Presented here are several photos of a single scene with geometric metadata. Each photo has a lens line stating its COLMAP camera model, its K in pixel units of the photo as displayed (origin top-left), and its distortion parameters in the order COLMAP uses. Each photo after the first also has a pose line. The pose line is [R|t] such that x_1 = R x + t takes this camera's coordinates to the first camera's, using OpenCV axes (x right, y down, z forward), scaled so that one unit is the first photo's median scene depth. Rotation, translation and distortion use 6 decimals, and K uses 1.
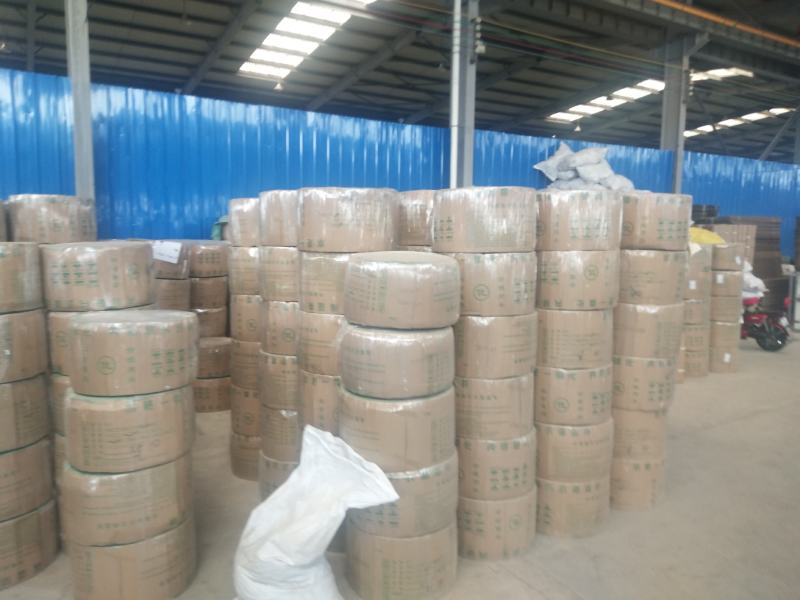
lens RADIAL K [[652.0, 0, 400.0], [0, 652.0, 300.0], [0, 0, 1]] dist [-0.008596, -0.008110]
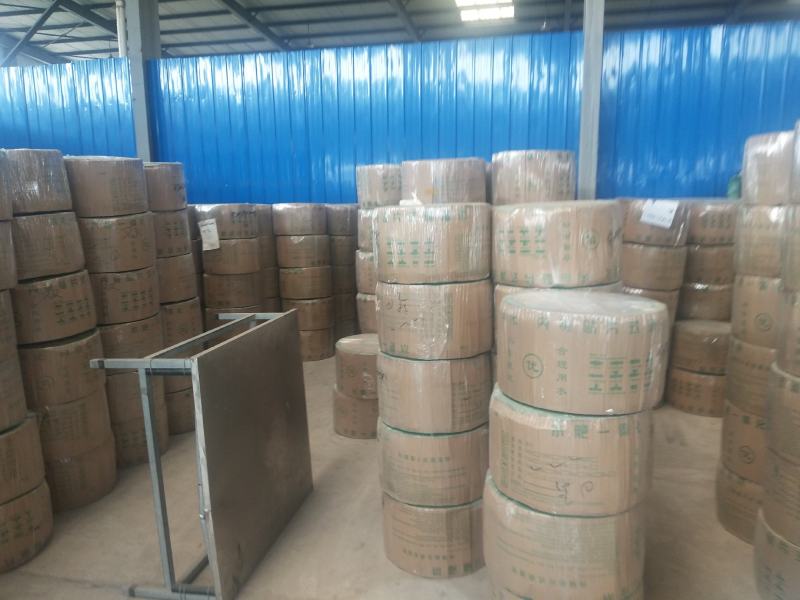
lens RADIAL K [[628.0, 0, 399.7], [0, 628.0, 286.4], [0, 0, 1]] dist [0.103760, -0.121989]
pose [[0.723885, 0.081641, -0.685073, -0.056988], [-0.052750, 0.996617, 0.063030, -0.025070], [0.687901, -0.009489, 0.725743, 0.306542]]
